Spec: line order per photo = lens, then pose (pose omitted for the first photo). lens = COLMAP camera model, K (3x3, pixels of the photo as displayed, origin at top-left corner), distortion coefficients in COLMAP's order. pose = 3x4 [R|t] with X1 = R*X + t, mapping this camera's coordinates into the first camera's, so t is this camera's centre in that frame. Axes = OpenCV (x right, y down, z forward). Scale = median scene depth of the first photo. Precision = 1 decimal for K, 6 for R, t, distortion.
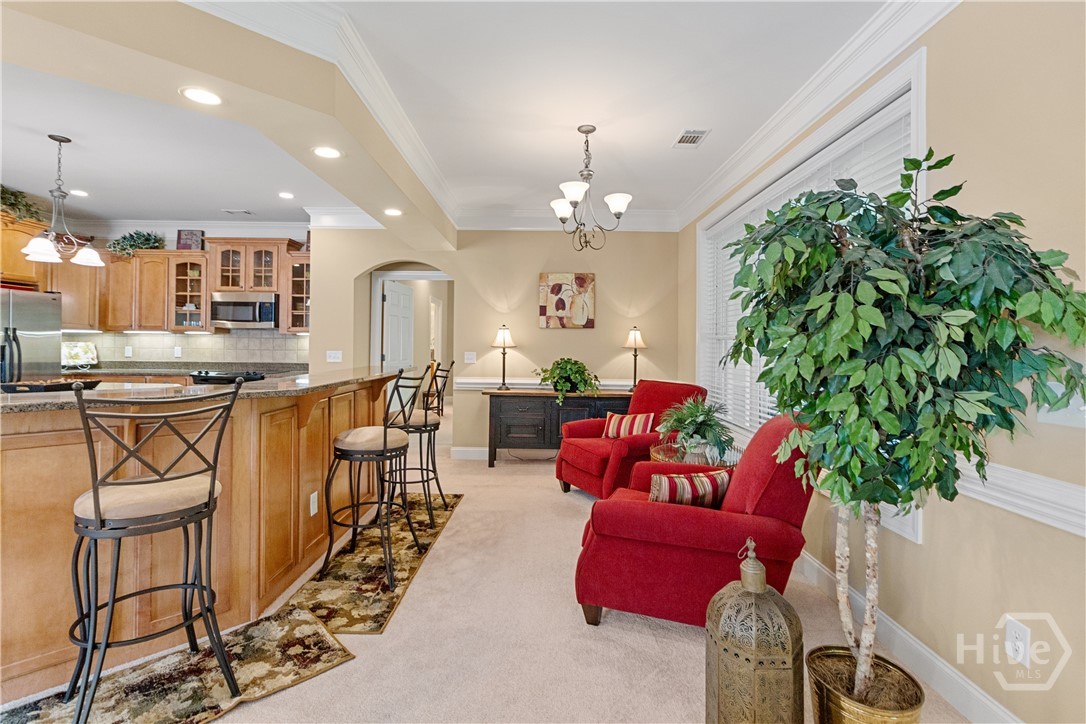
lens RADIAL K [[498.3, 0, 540.9], [0, 498.3, 342.6], [0, 0, 1]] dist [-0.001000, 0.000691]
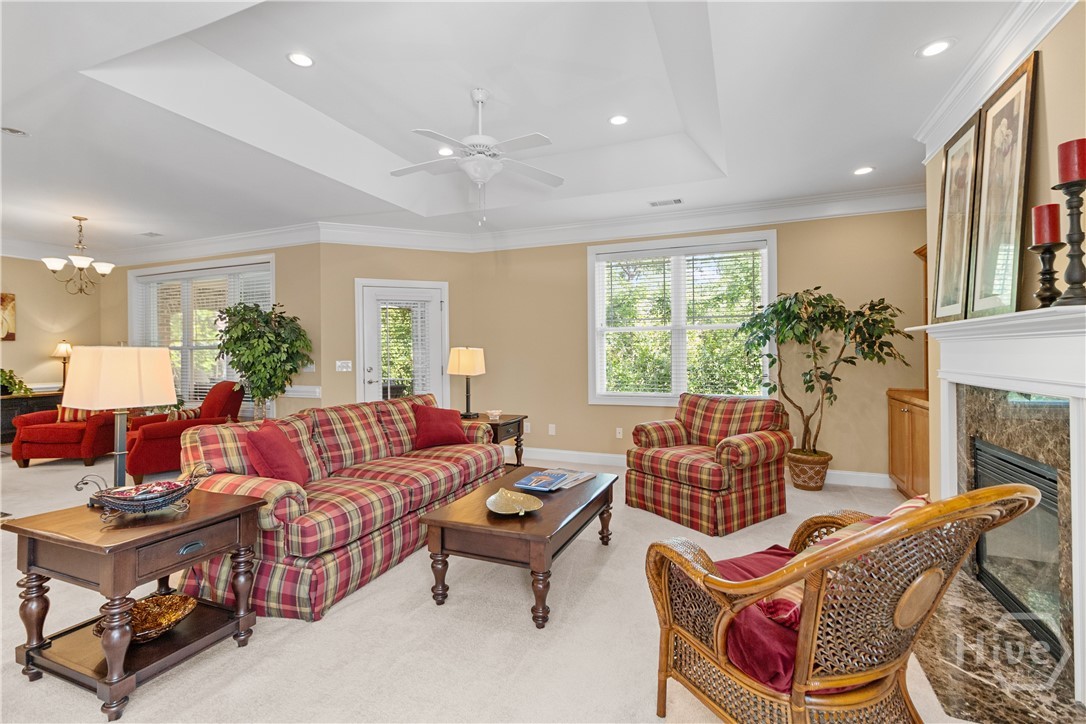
lens RADIAL K [[495.2, 0, 541.6], [0, 495.2, 349.5], [0, 0, 1]] dist [0.000577, 0.000346]
pose [[0.380127, -0.005552, 0.924918, -0.516299], [0.006898, 0.999971, 0.003167, -0.003803], [-0.924909, 0.005176, 0.380154, -0.605754]]
